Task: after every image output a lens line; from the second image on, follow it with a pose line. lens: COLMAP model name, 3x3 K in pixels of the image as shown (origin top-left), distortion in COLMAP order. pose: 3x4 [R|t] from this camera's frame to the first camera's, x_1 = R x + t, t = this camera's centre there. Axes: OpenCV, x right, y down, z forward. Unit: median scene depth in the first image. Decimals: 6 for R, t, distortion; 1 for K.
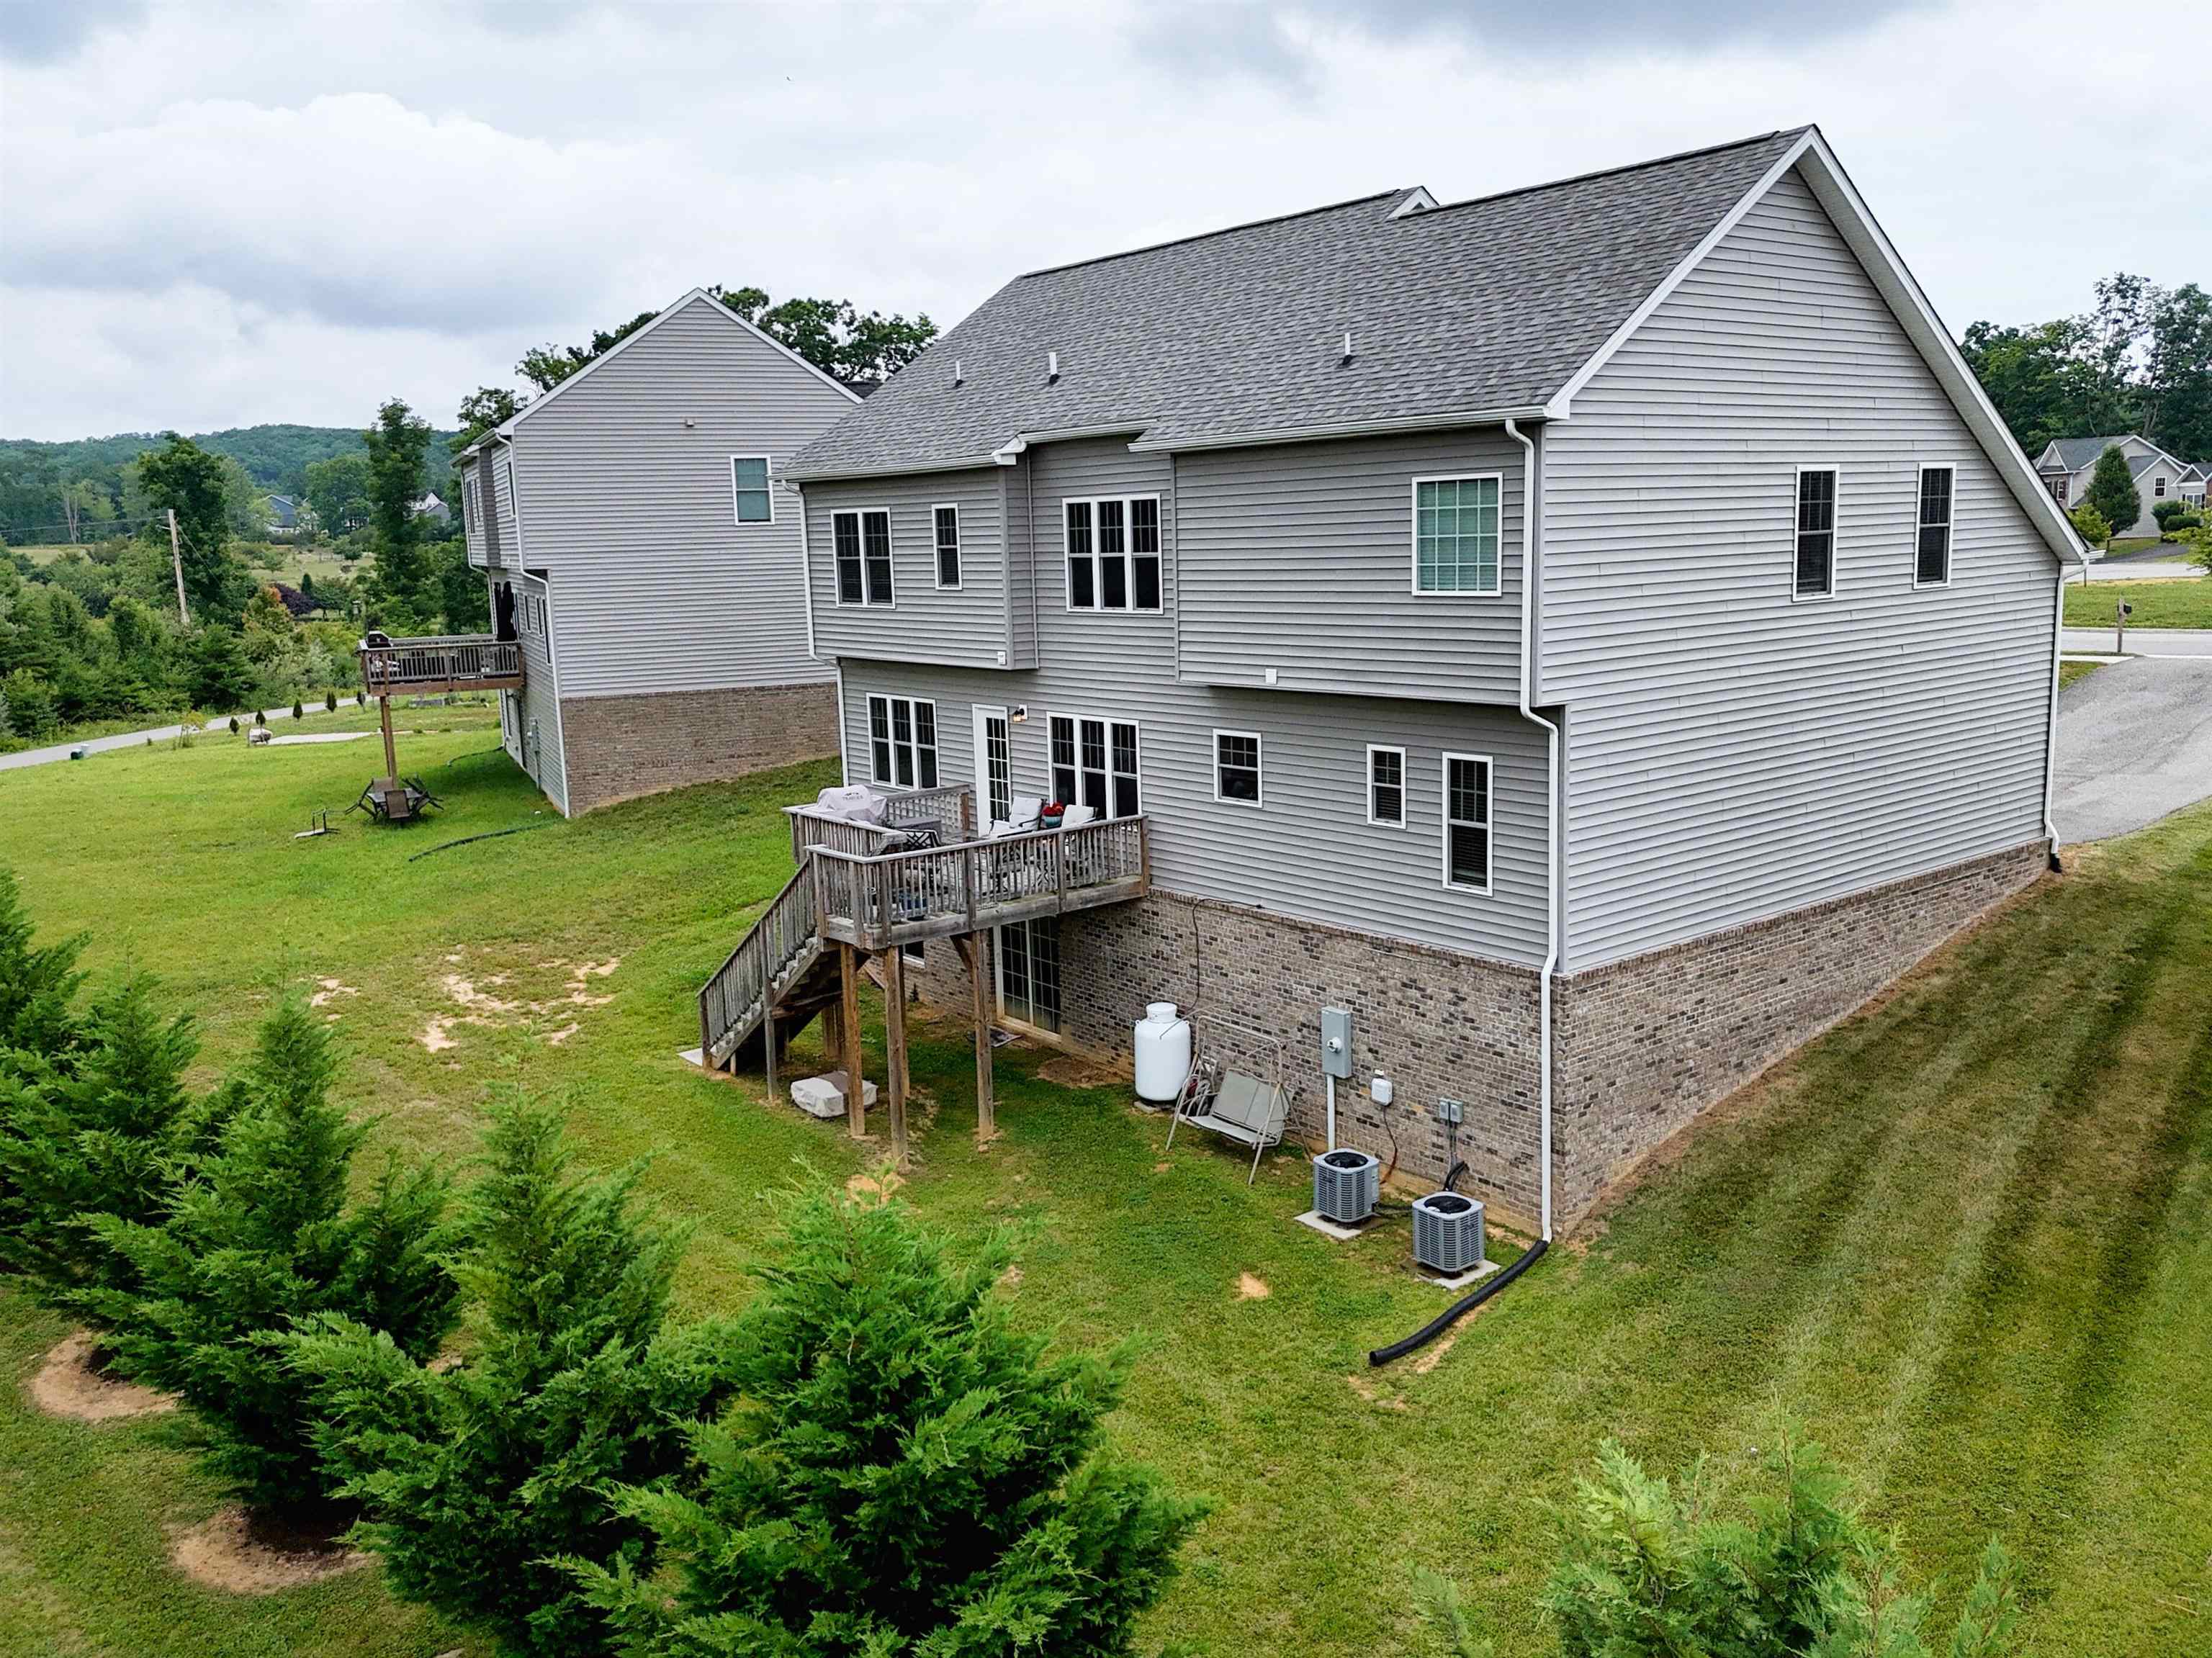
lens RADIAL K [[1760.9, 0, 1125.8], [0, 1760.9, 821.8], [0, 0, 1]] dist [0.069928, -0.042017]
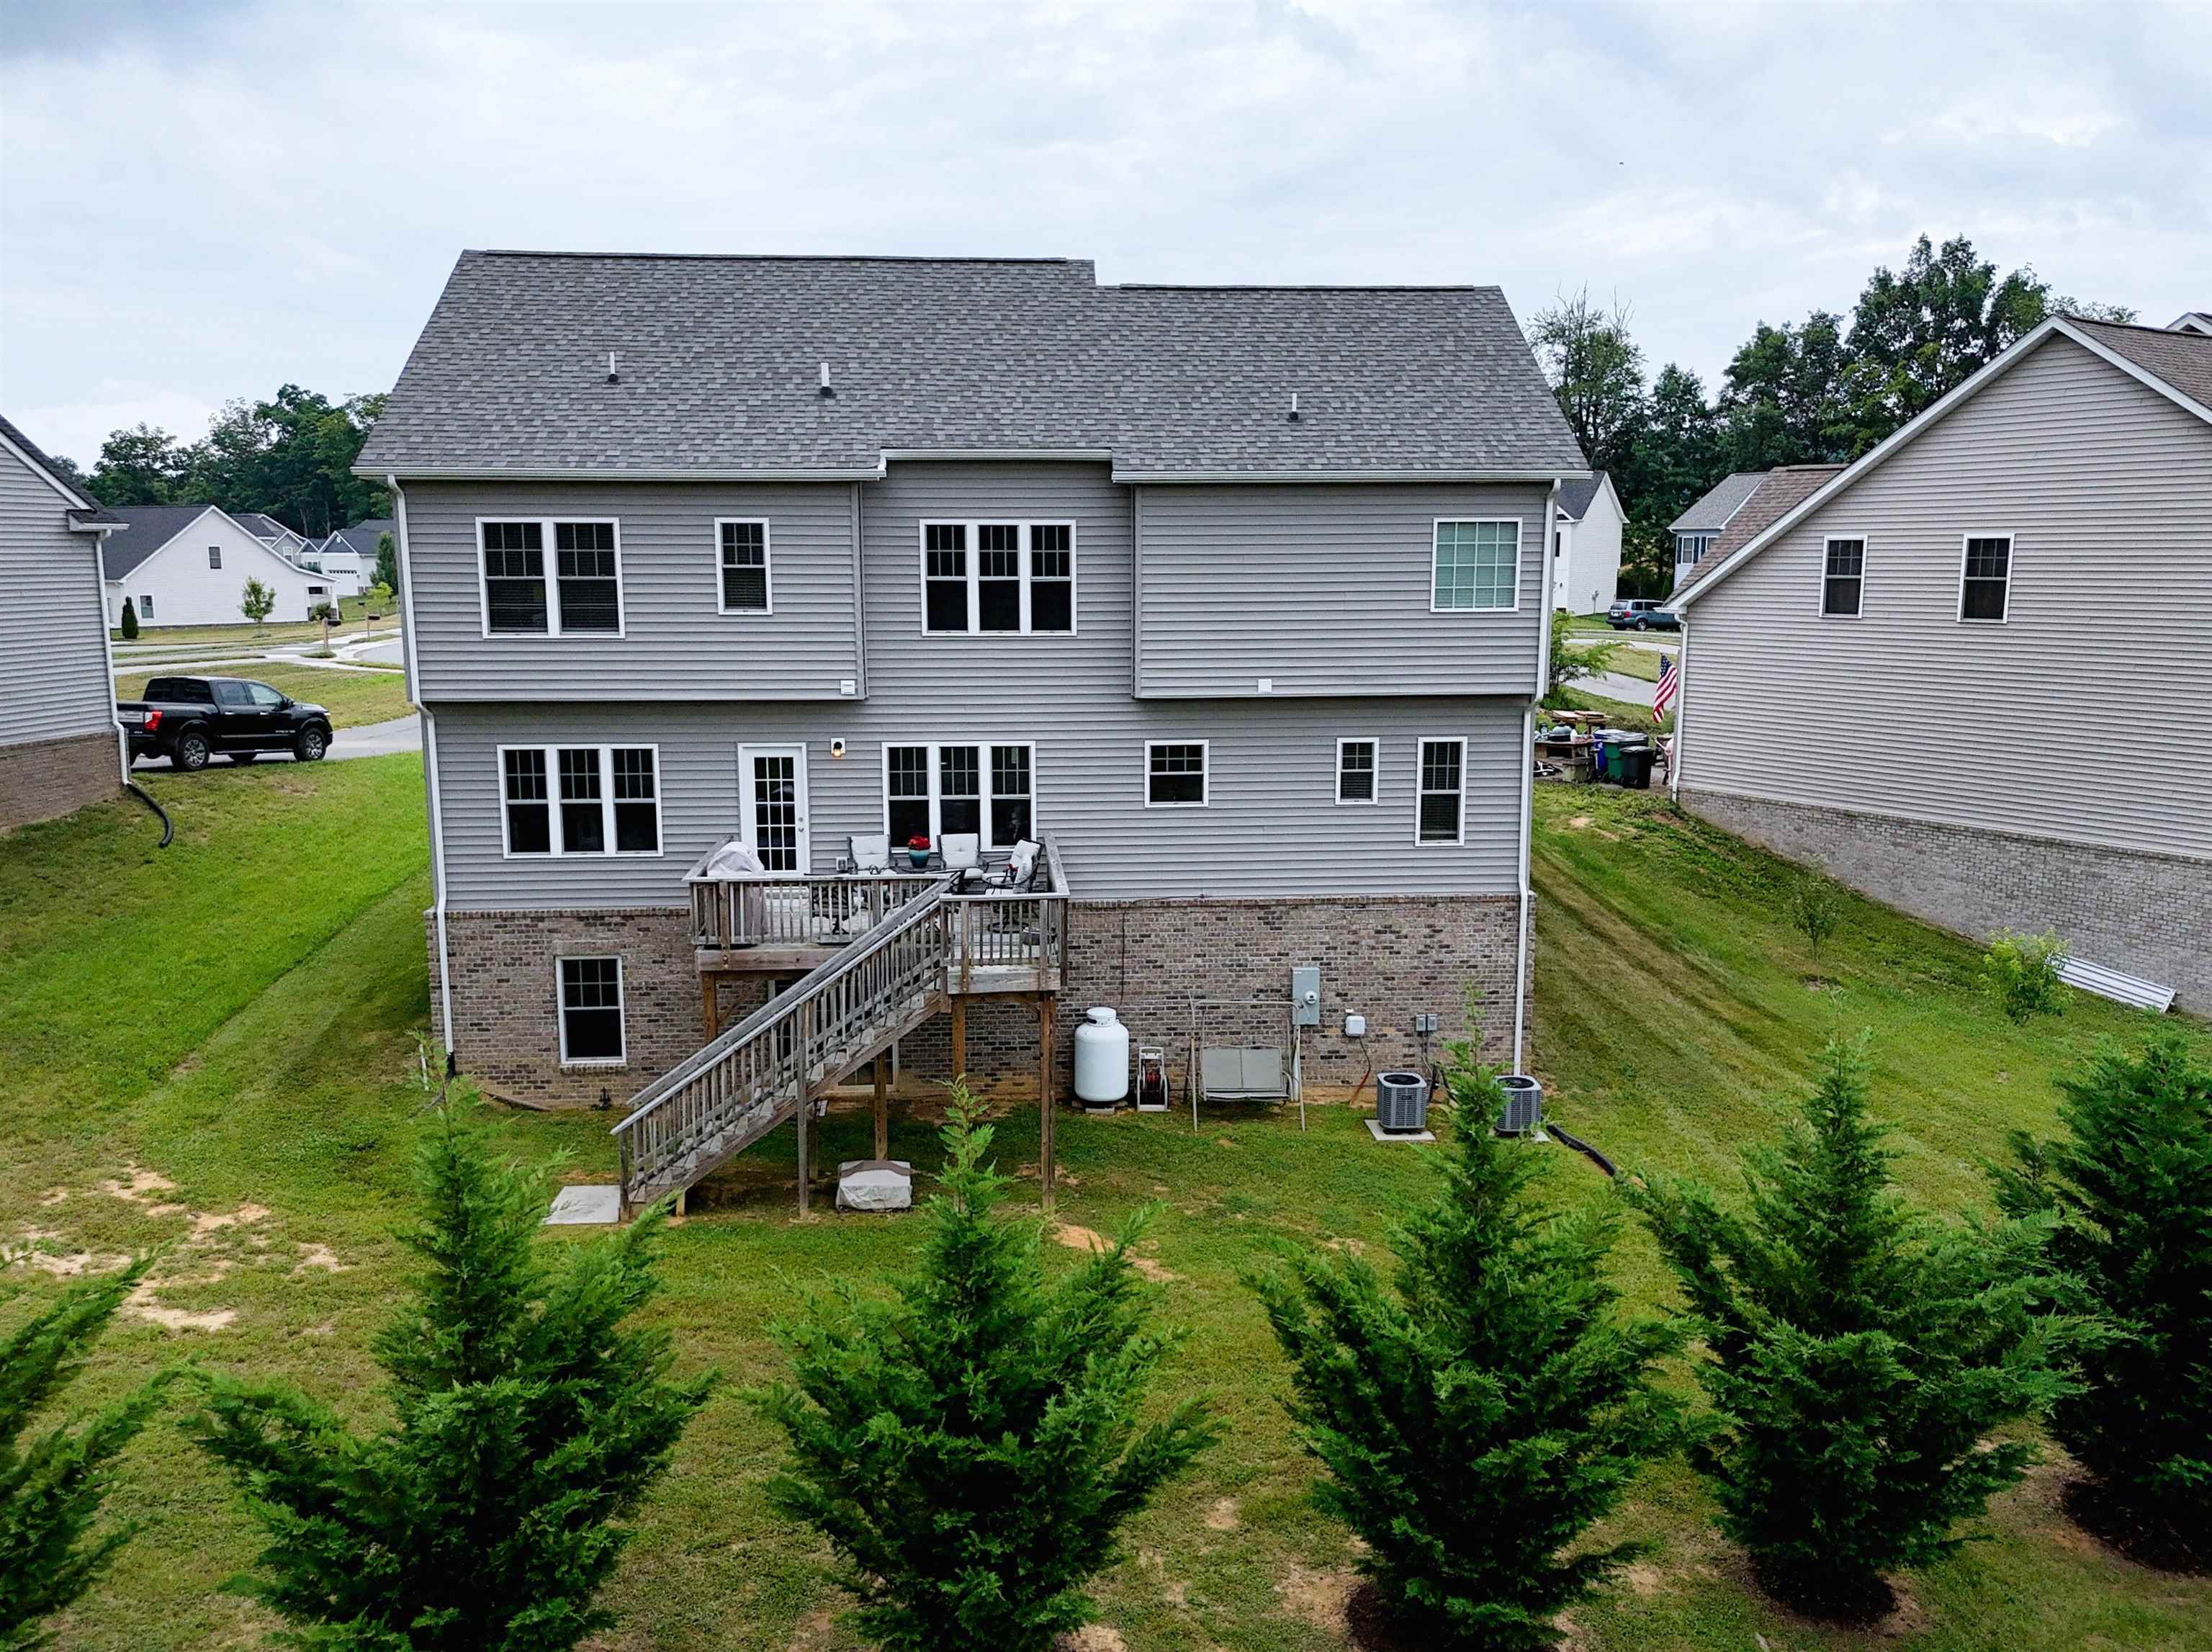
lens RADIAL K [[1637.3, 0, 1132.2], [0, 1637.3, 822.2], [0, 0, 1]] dist [0.055472, -0.046805]
pose [[0.568871, -0.098273, 0.816535, -0.786576], [0.119862, 0.992141, 0.035901, -0.040565], [-0.813646, 0.077448, 0.576179, 0.437813]]
